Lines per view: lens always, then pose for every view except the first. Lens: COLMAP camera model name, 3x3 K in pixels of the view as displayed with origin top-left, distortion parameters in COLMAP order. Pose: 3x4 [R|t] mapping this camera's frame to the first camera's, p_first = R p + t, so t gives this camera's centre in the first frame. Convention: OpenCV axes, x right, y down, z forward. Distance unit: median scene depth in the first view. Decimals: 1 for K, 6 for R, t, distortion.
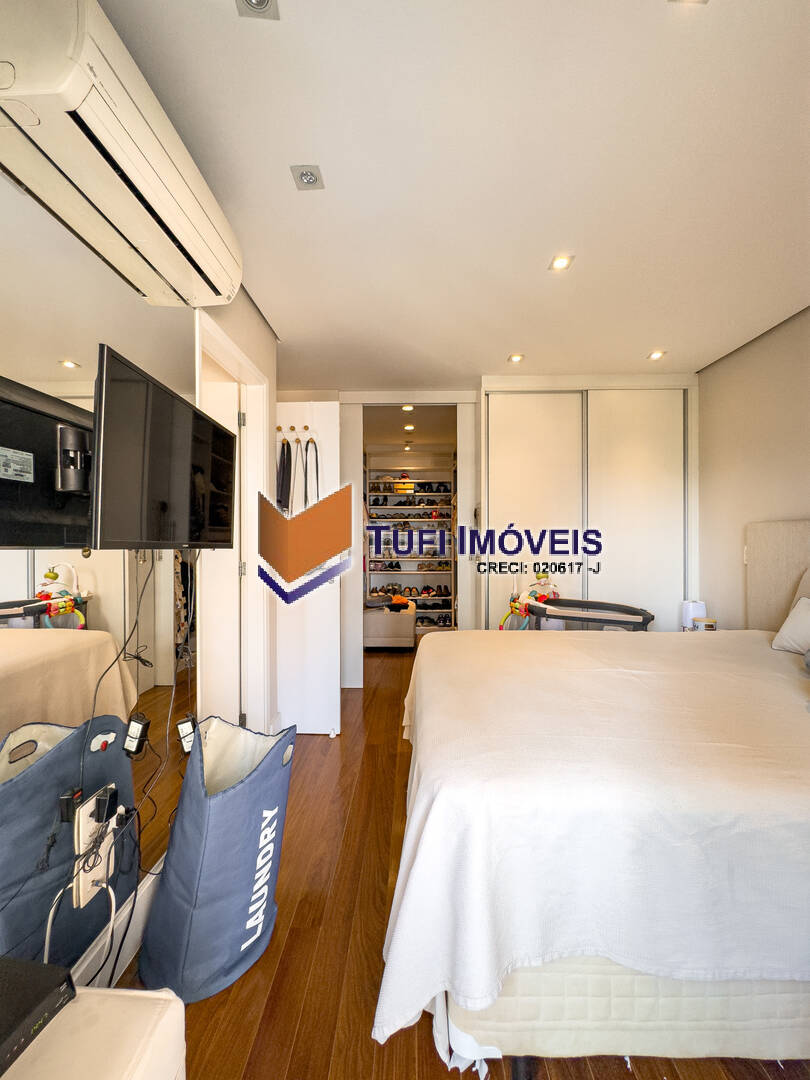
lens RADIAL K [[434.6, 0, 401.9], [0, 434.6, 539.8], [0, 0, 1]] dist [-0.001427, 0.000854]
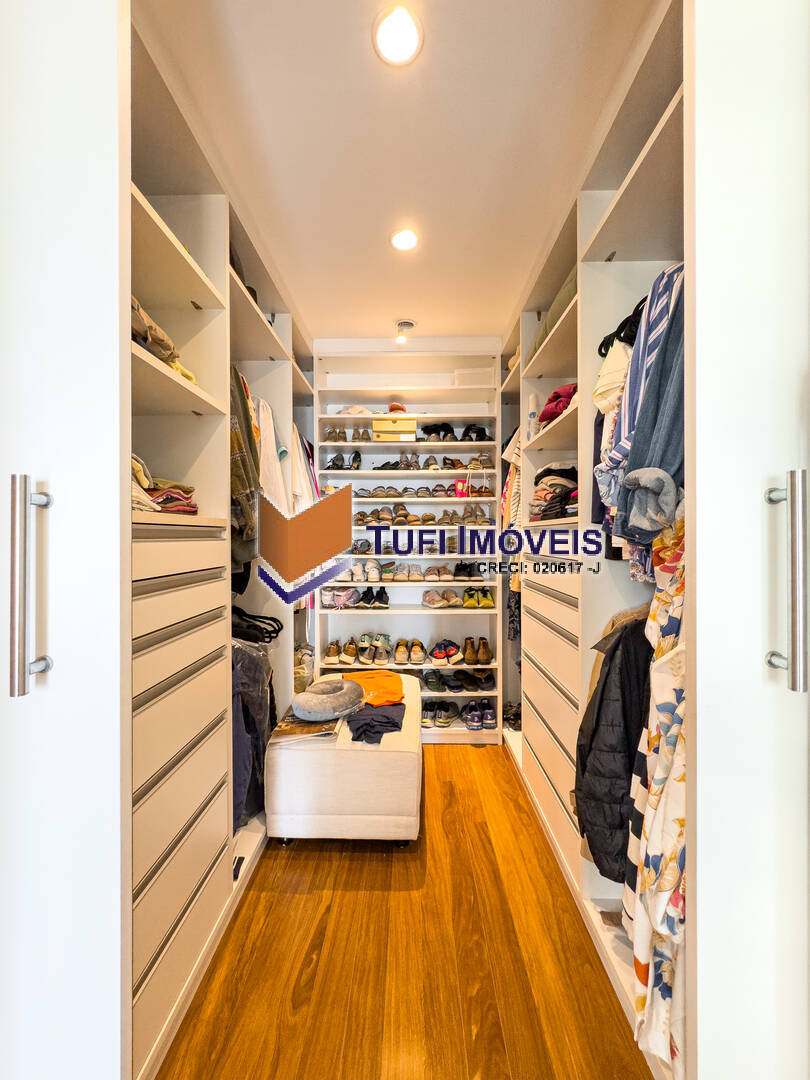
lens RADIAL K [[434.6, 0, 404.7], [0, 434.6, 538.2], [0, 0, 1]] dist [-0.001427, 0.000854]
pose [[0.999914, -0.000591, 0.013069, 0.009208], [0.000542, 0.999993, 0.003724, -0.005675], [-0.013071, -0.003716, 0.999908, 0.524114]]
